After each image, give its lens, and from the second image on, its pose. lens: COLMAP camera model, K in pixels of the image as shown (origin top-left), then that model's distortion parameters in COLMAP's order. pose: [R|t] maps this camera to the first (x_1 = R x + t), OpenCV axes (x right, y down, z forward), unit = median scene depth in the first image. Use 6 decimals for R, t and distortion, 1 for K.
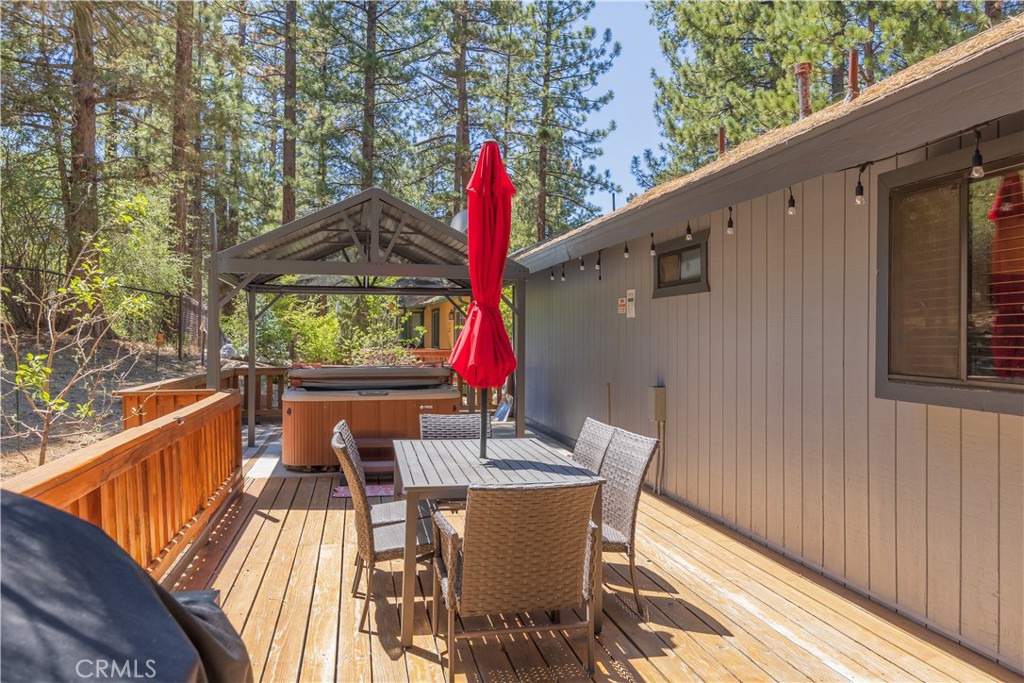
lens RADIAL K [[766.3, 0, 511.8], [0, 766.3, 340.6], [0, 0, 1]] dist [-0.002557, -0.000836]
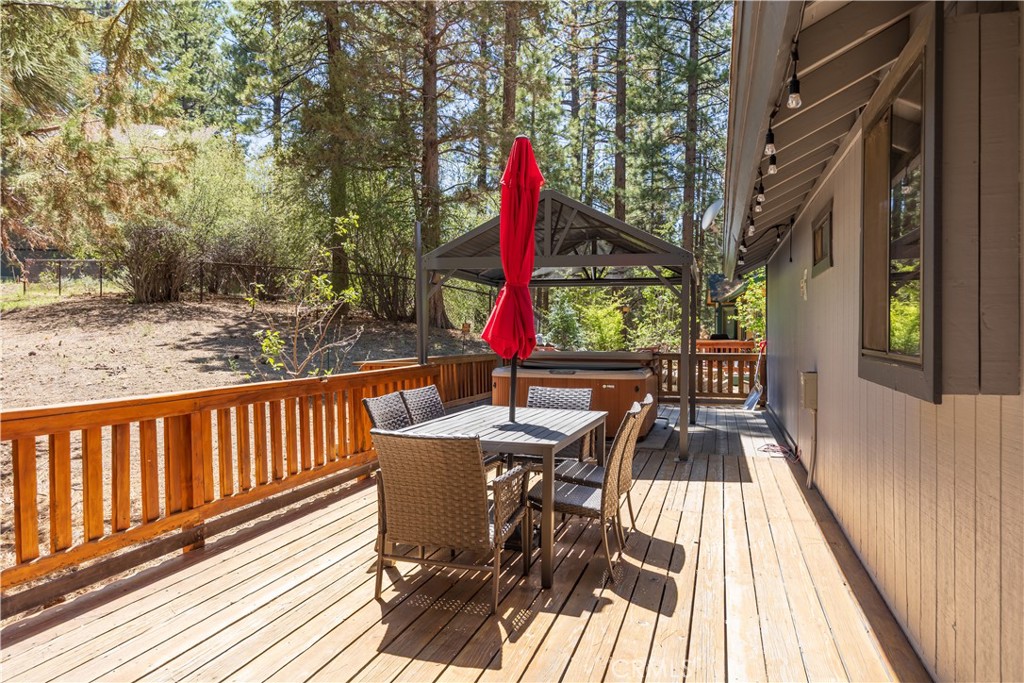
lens RADIAL K [[712.9, 0, 512.4], [0, 712.9, 339.9], [0, 0, 1]] dist [0.006195, 0.002461]
pose [[0.860000, 0.008575, -0.510222, 0.425982], [-0.006918, 0.999963, 0.005144, 0.024571], [0.510247, -0.000894, 0.860027, 0.091702]]
